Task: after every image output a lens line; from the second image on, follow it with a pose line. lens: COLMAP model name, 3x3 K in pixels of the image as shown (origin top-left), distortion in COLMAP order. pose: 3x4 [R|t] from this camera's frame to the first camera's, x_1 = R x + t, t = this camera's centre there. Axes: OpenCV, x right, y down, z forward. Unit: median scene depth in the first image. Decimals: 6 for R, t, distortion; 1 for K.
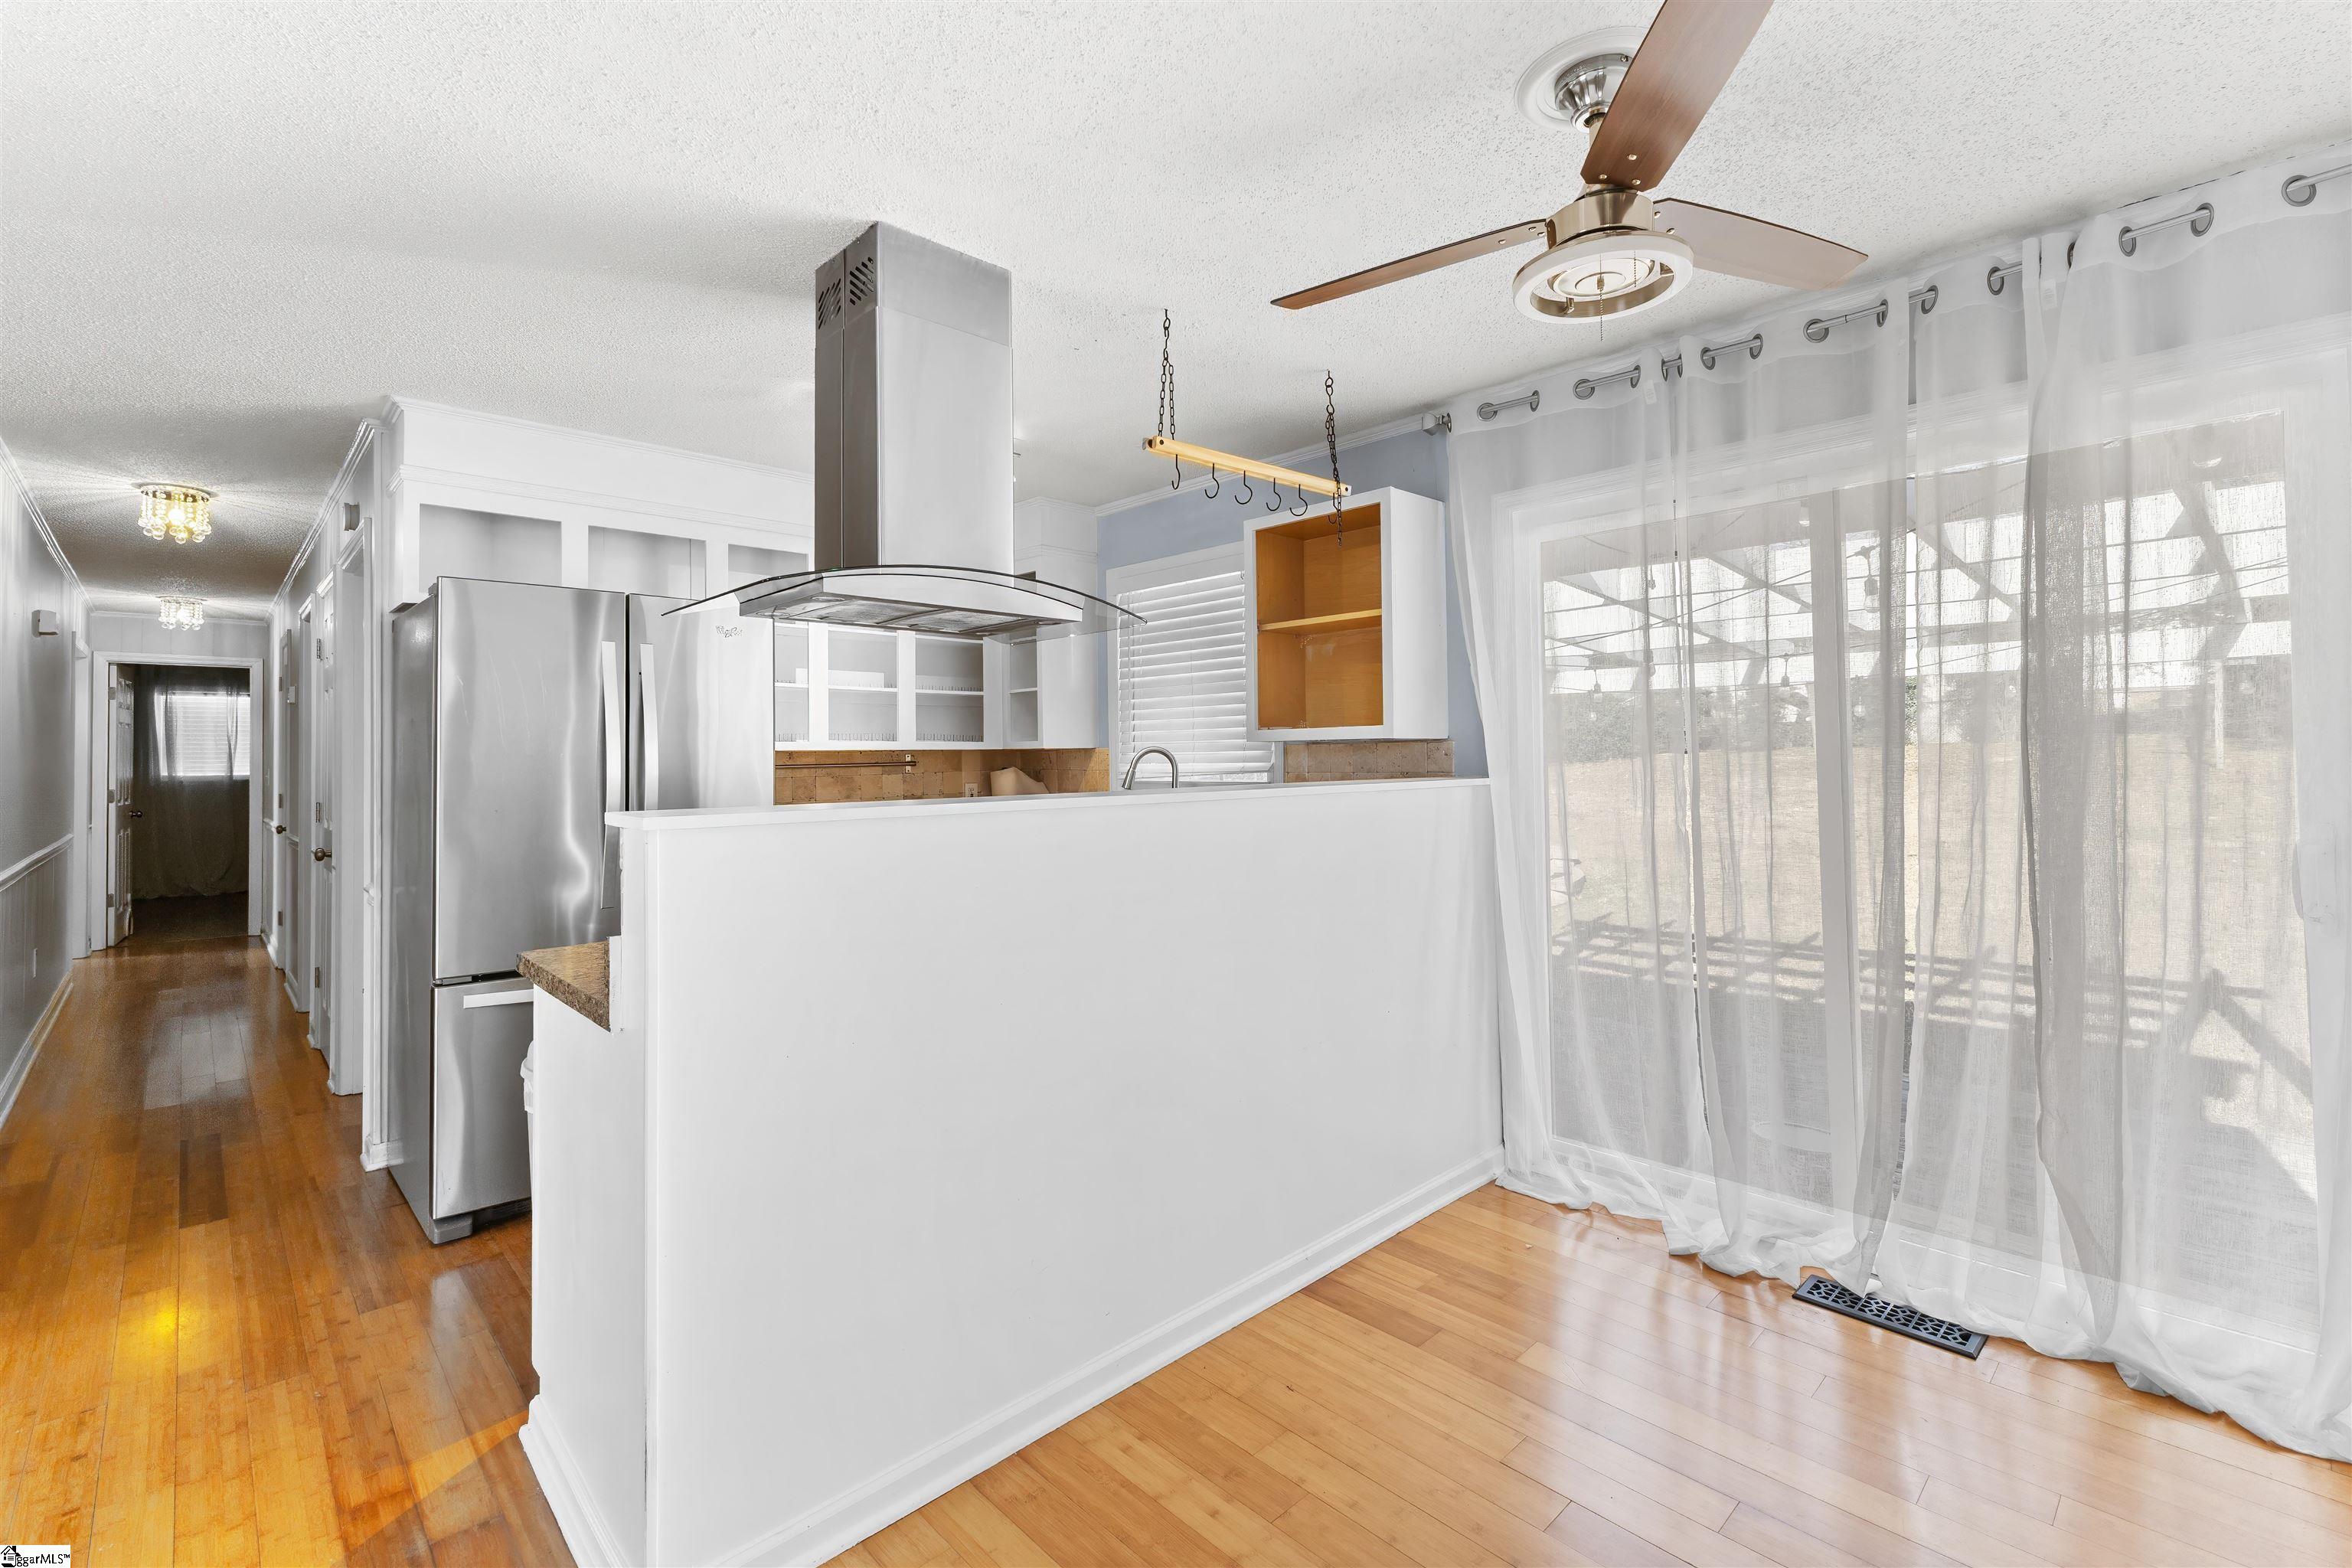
lens RADIAL K [[1023.4, 0, 1180.5], [0, 1023.4, 728.2], [0, 0, 1]] dist [0.001447, 0.000261]
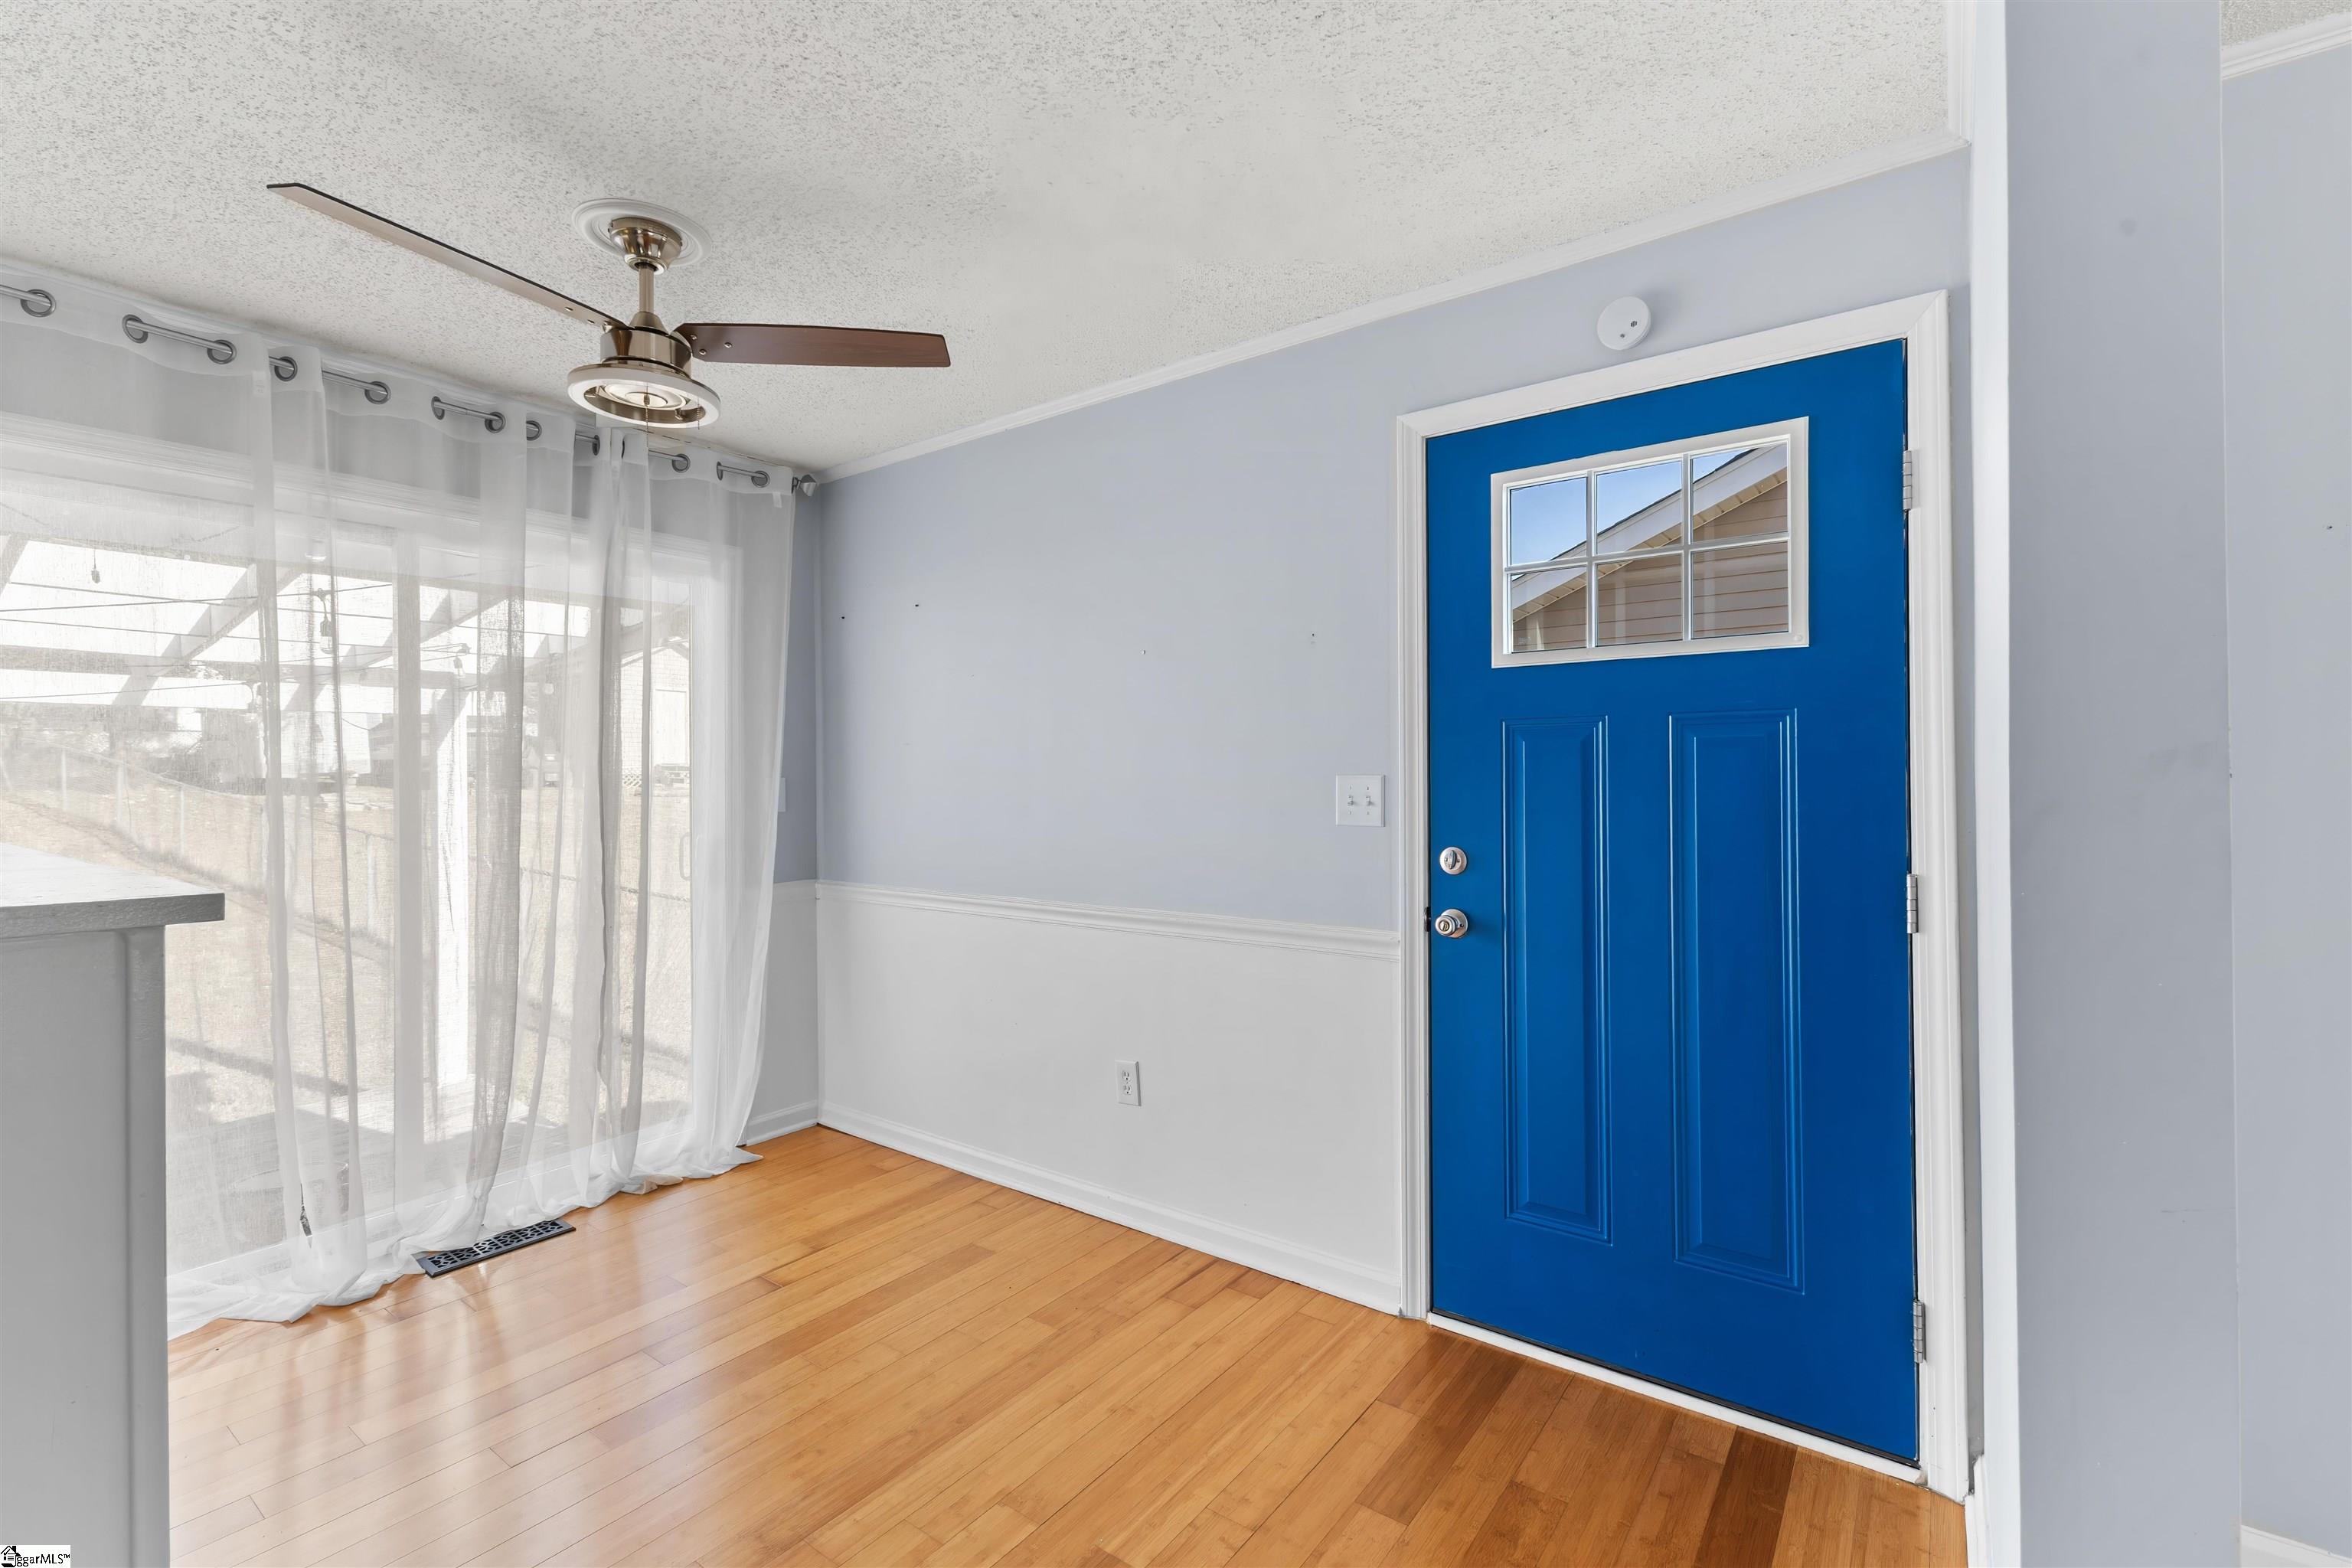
lens RADIAL K [[1033.5, 0, 1177.4], [0, 1033.5, 772.8], [0, 0, 1]] dist [0.004243, 0.000612]
pose [[-0.157291, 0.018743, 0.987374, -0.582726], [-0.015054, 0.999658, -0.021374, 0.021651], [-0.987438, -0.018226, -0.156955, 0.355448]]
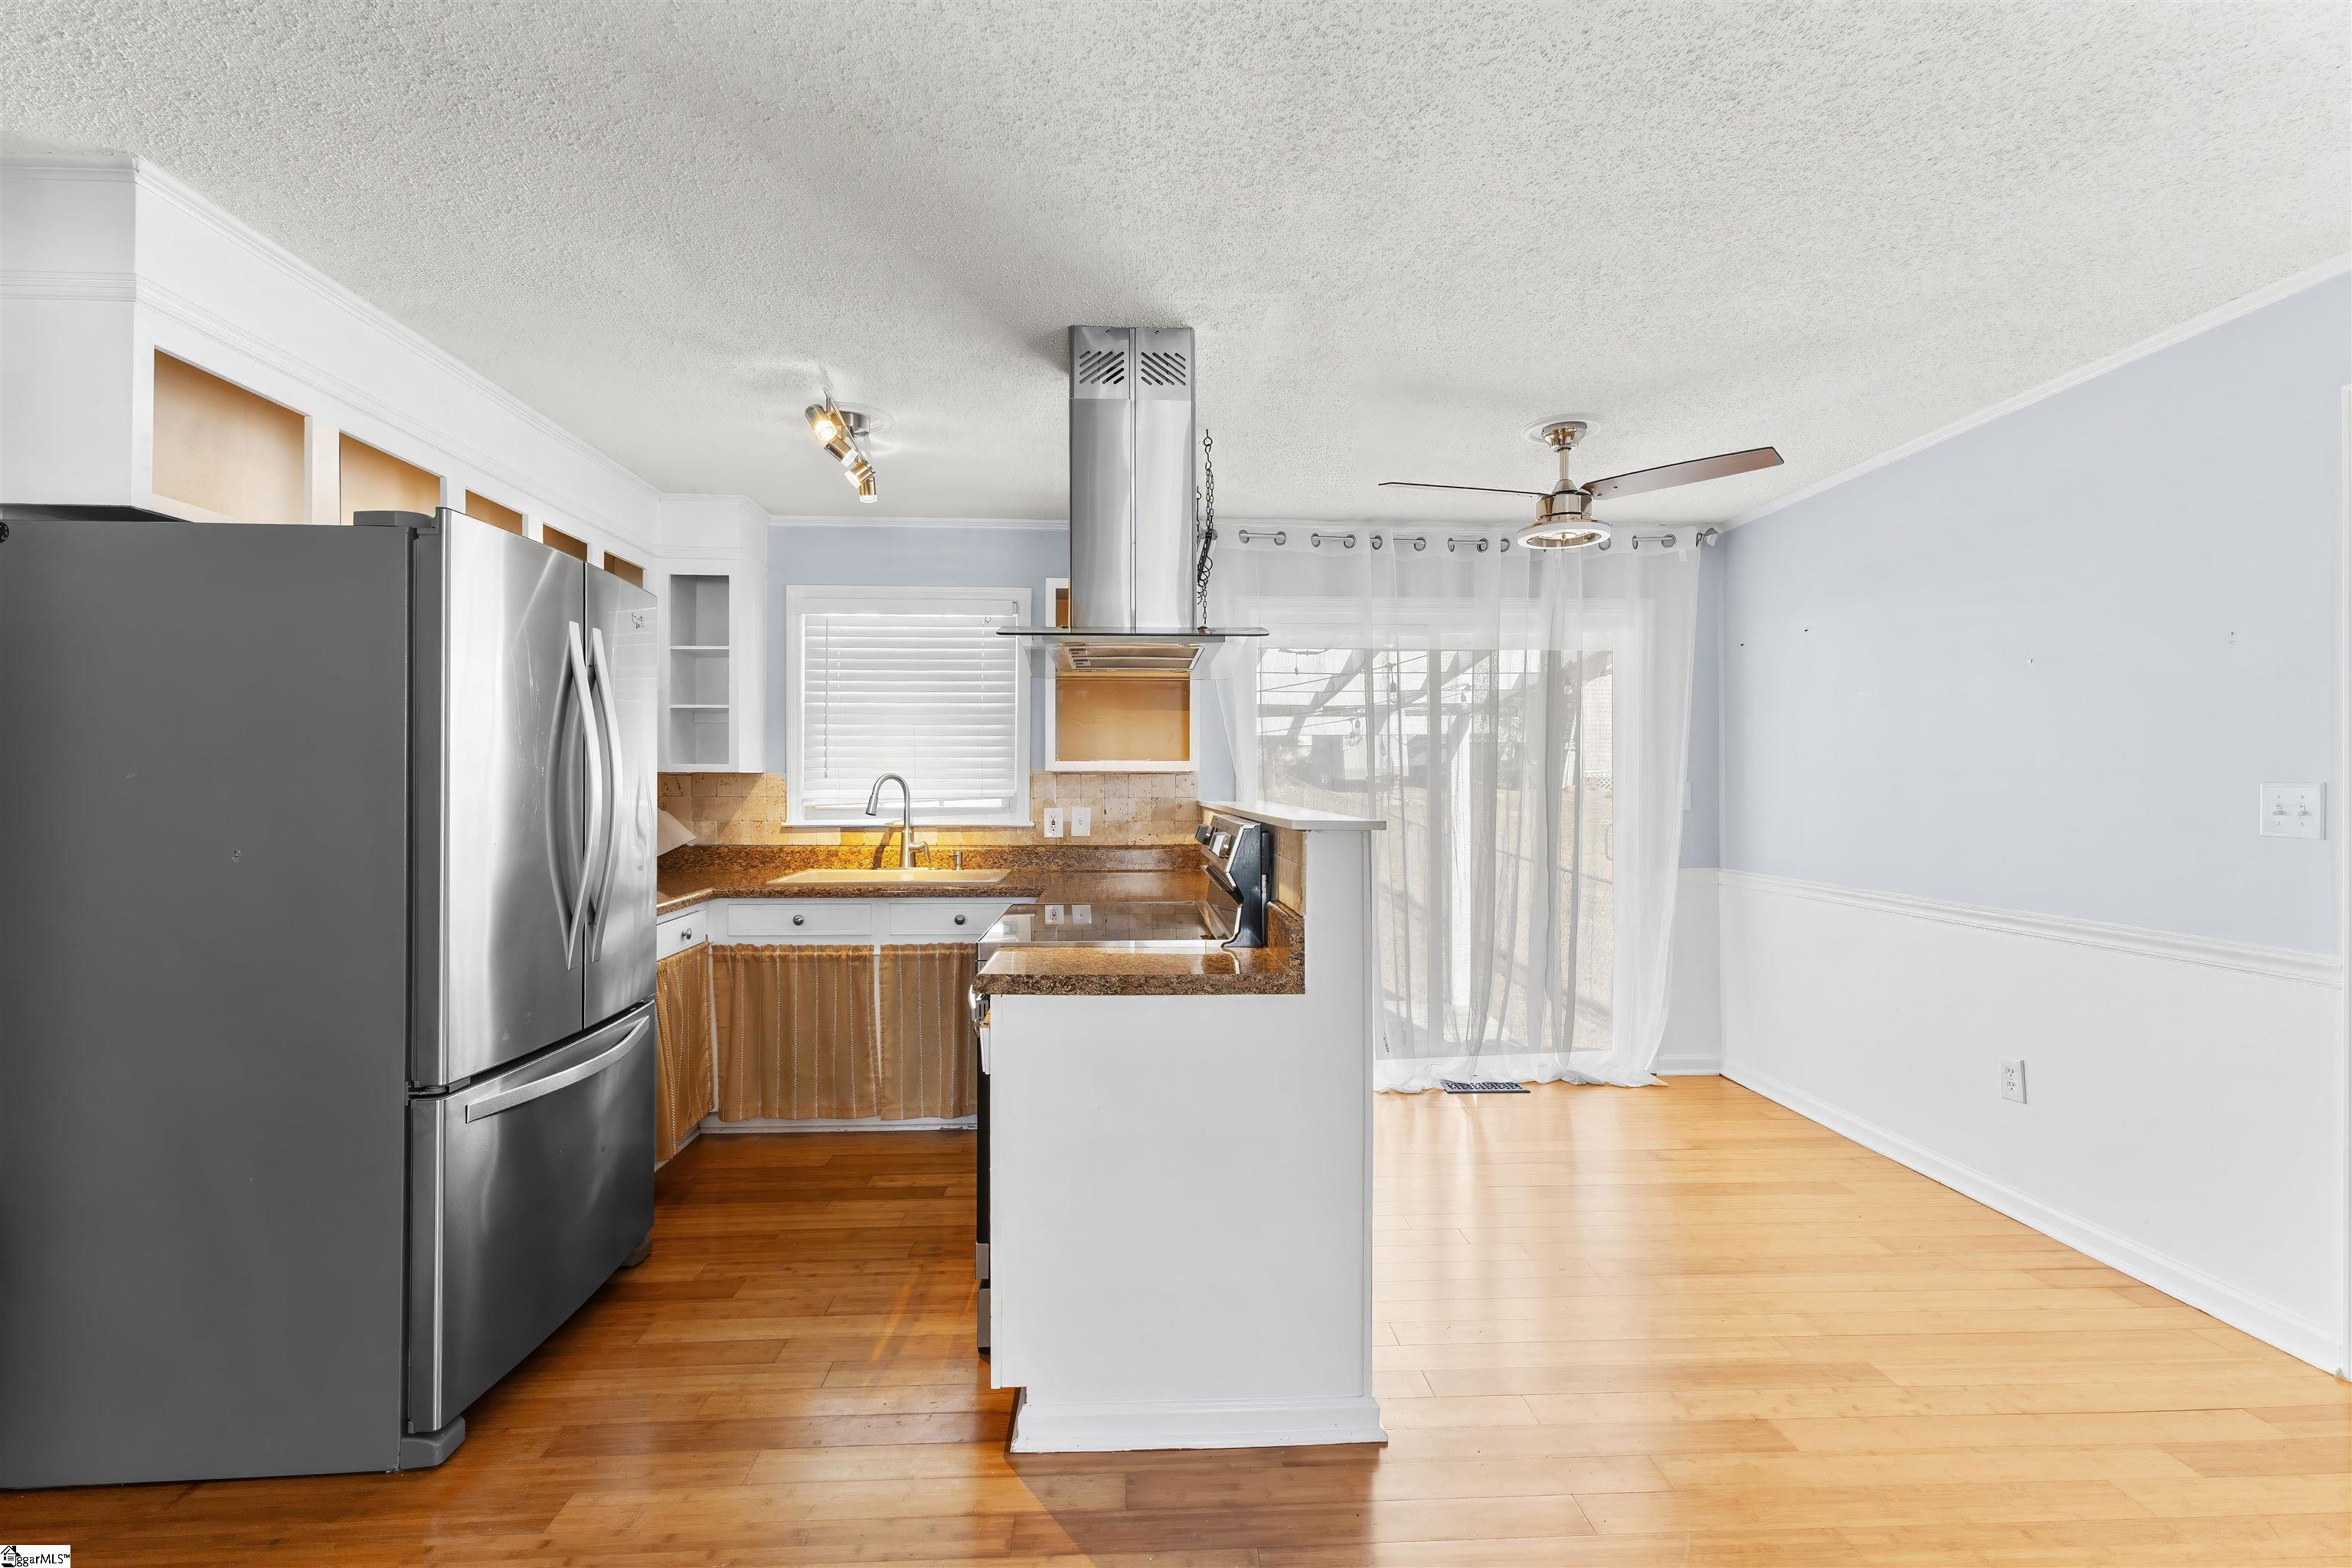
lens RADIAL K [[1033.5, 0, 1177.4], [0, 1033.5, 772.8], [0, 0, 1]] dist [0.004243, 0.000612]
pose [[0.660640, 0.021056, 0.750408, -0.957595], [-0.027304, 0.999619, -0.004011, 0.021922], [-0.750206, -0.017839, 0.660963, 0.165857]]
